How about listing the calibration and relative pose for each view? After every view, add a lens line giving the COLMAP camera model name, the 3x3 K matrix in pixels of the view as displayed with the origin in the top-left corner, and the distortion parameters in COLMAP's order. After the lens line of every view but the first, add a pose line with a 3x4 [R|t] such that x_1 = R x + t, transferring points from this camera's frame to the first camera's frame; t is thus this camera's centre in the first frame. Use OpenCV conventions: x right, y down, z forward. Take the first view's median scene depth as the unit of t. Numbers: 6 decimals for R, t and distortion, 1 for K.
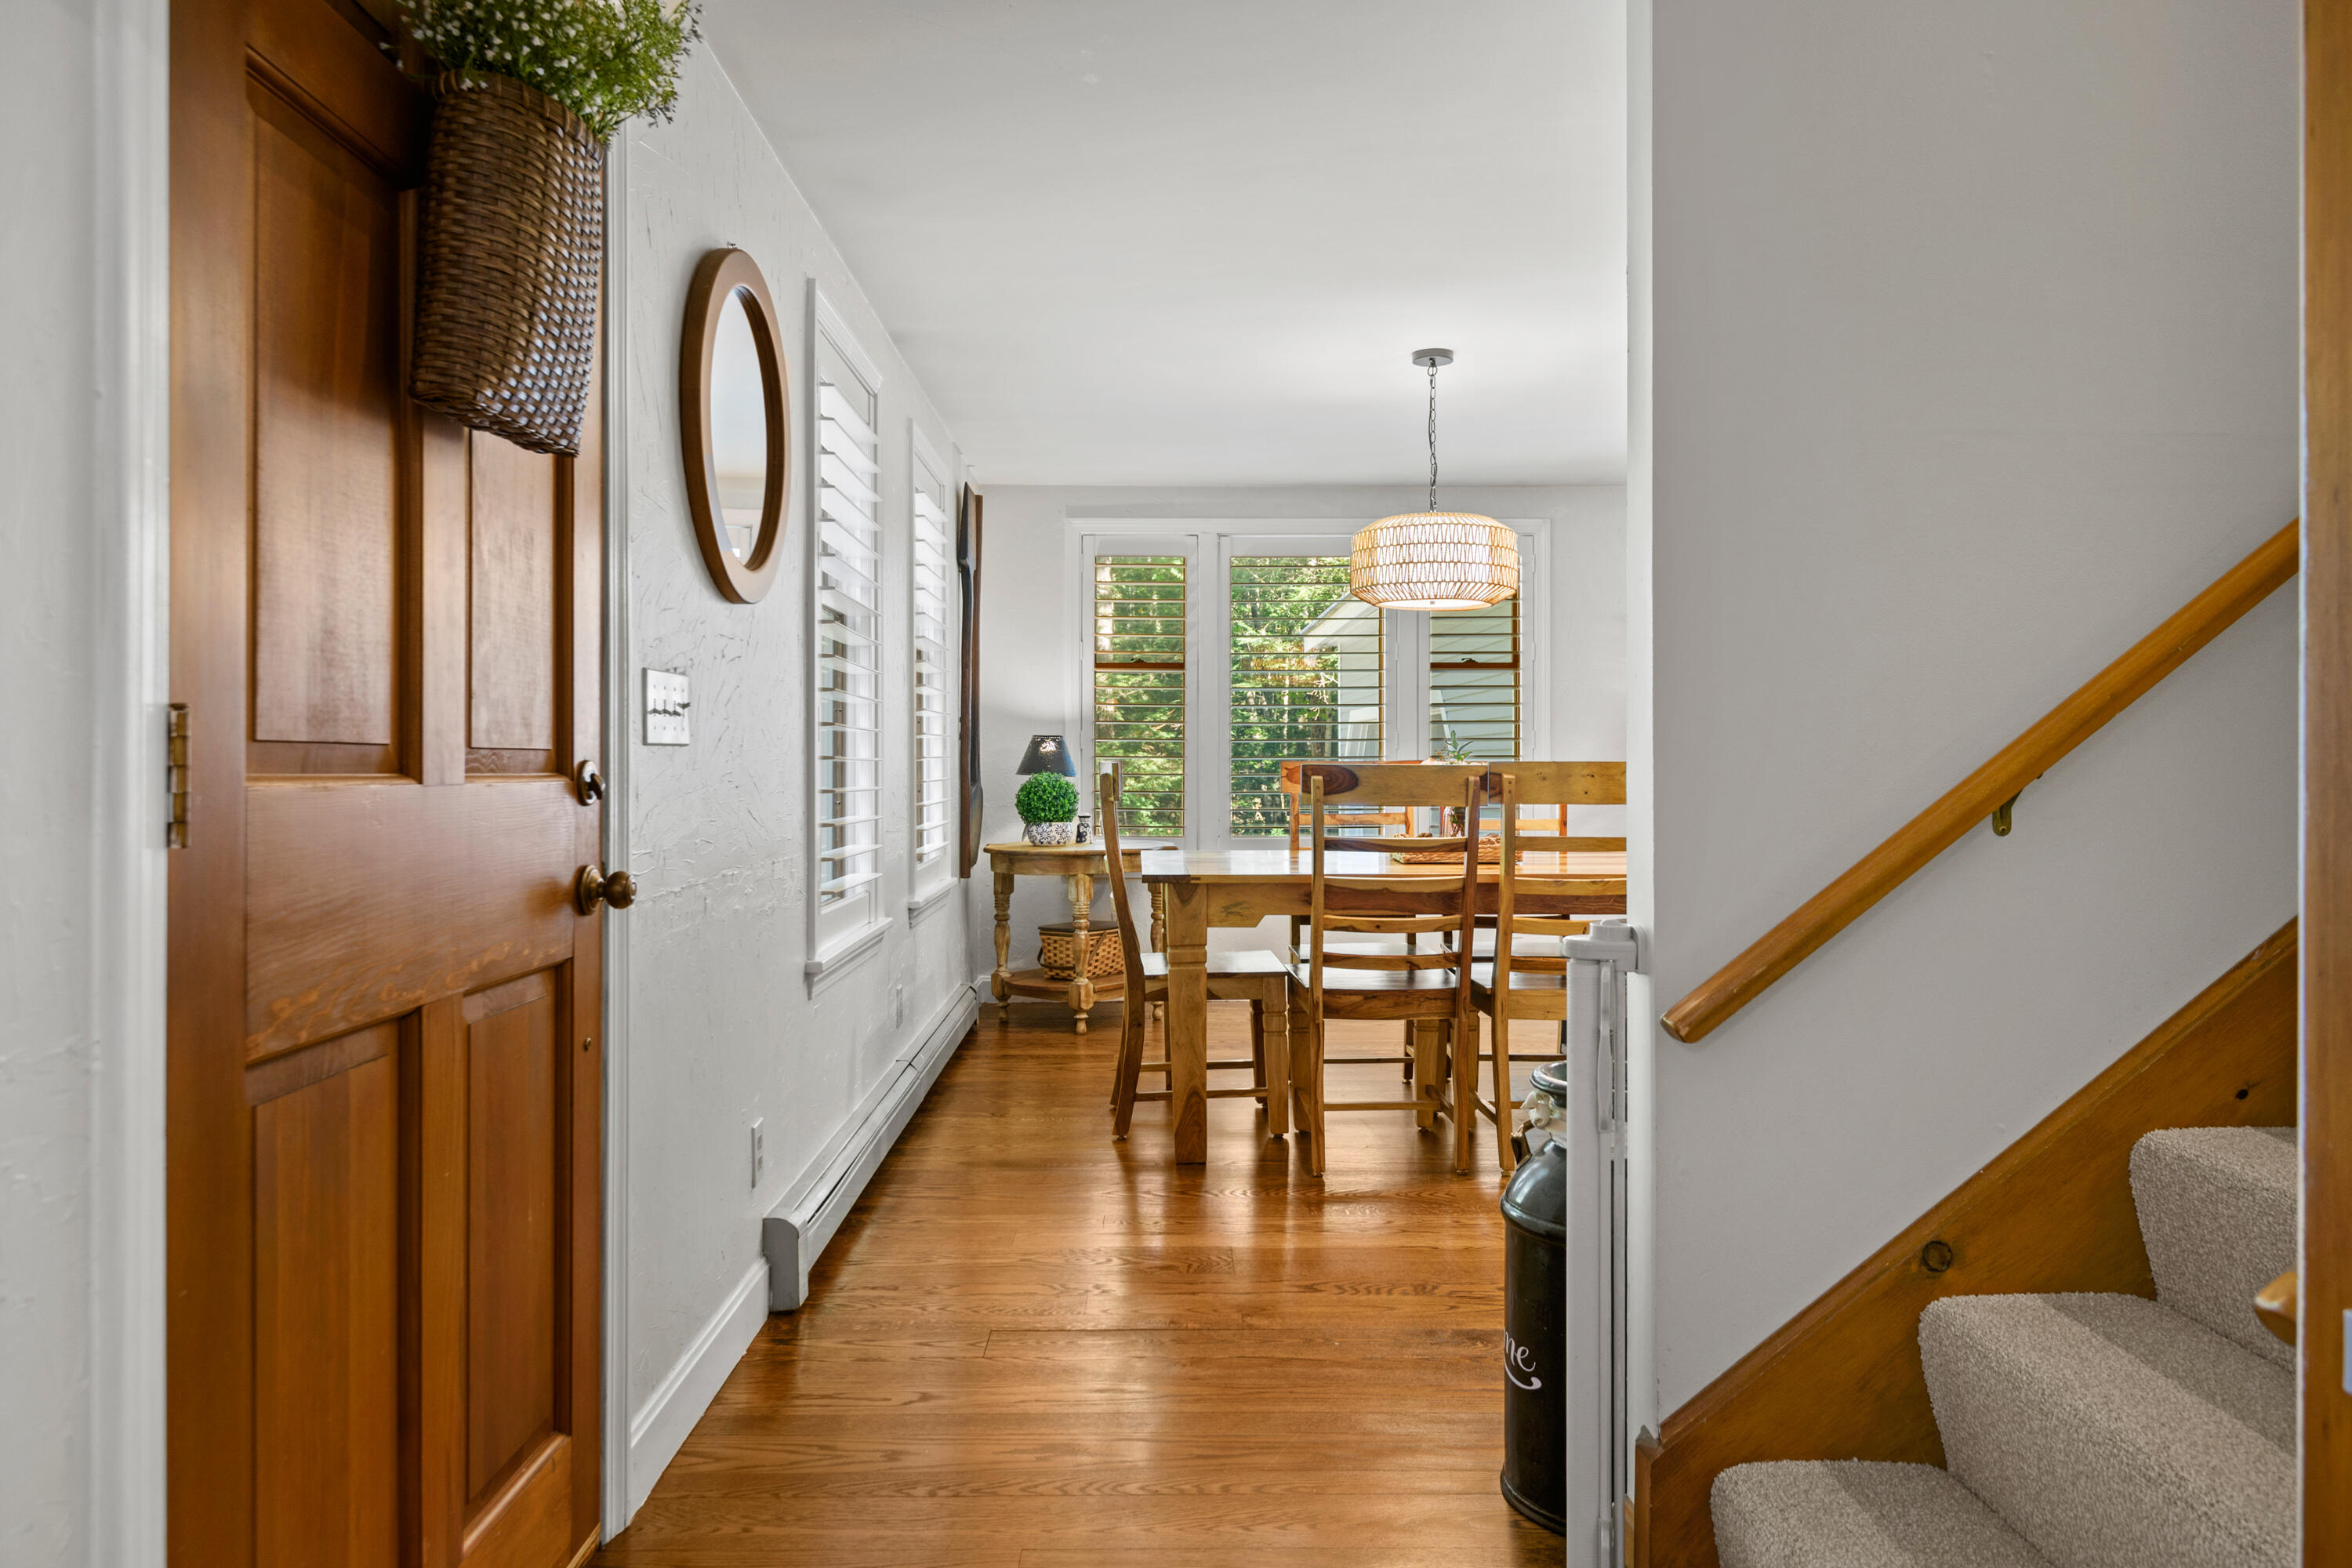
lens RADIAL K [[1548.9, 0, 1176.0], [0, 1548.9, 784.0], [0, 0, 1]] dist [-0.001008, -0.000071]
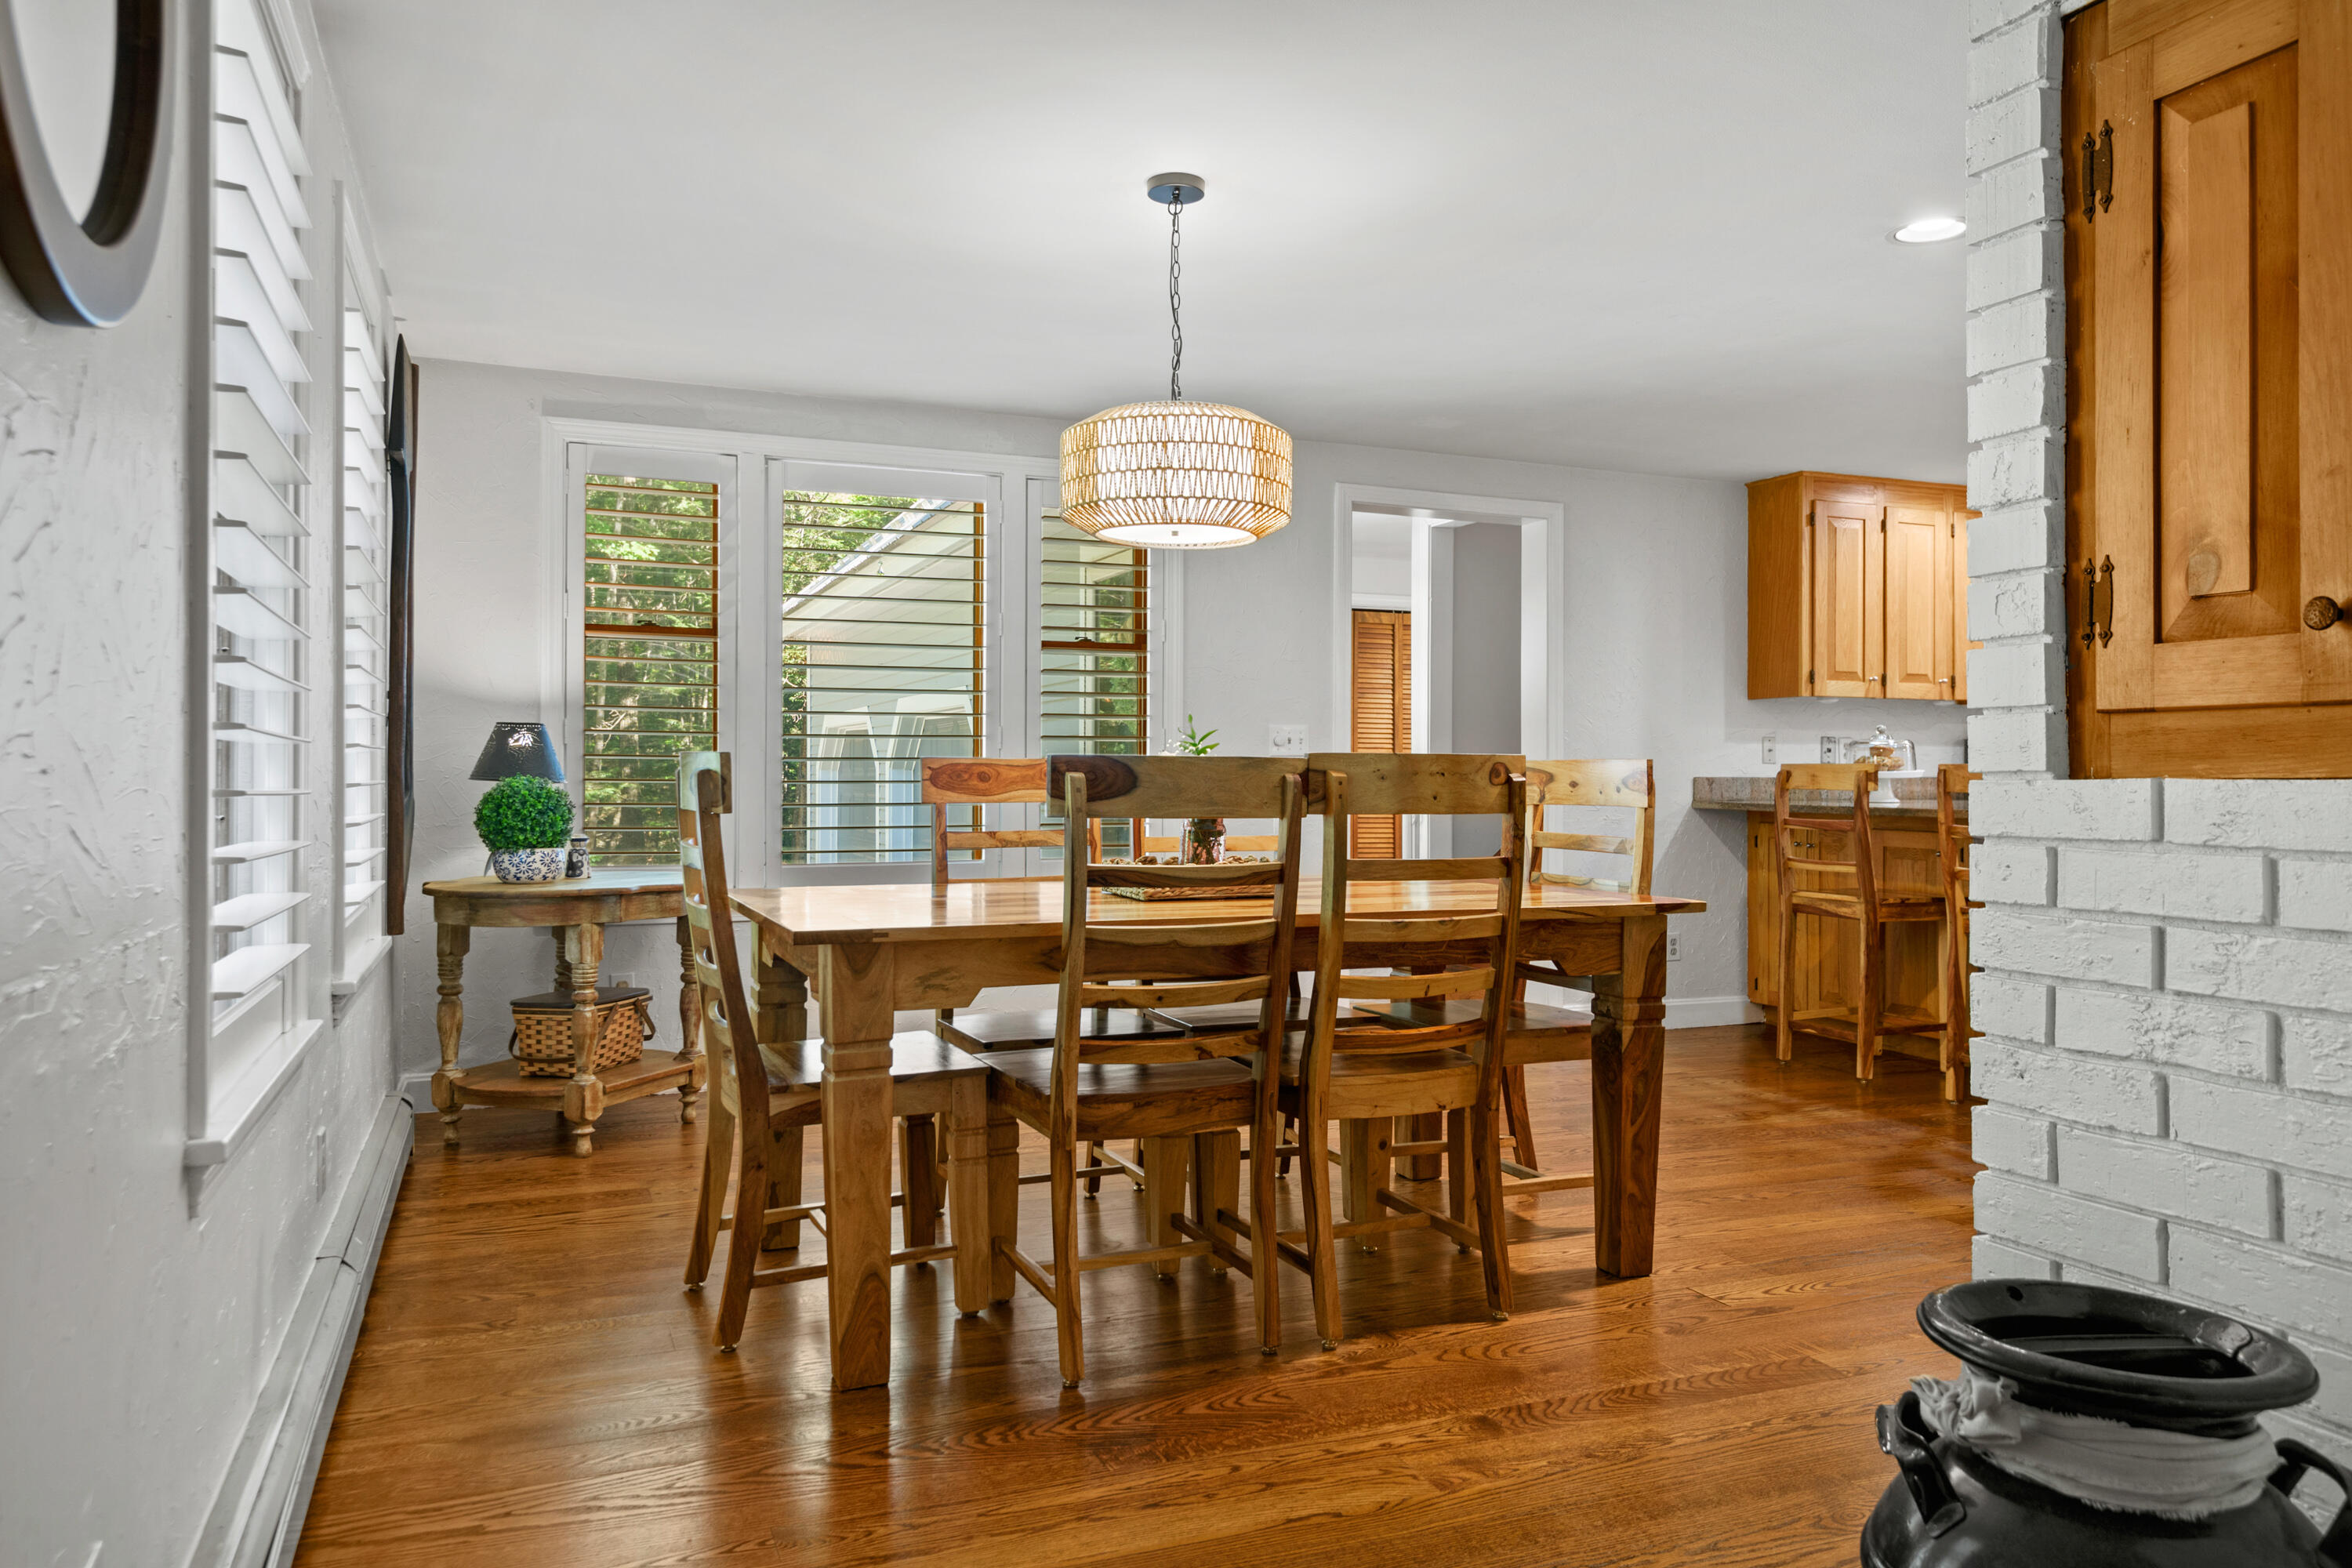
lens RADIAL K [[1571.8, 0, 1176.0], [0, 1571.8, 784.0], [0, 0, 1]] dist [0.002195, -0.003785]
pose [[0.925748, 0.002535, 0.378133, -0.083034], [0.002062, 0.999929, -0.011751, 0.005250], [-0.378136, 0.011658, 0.925677, 0.256267]]
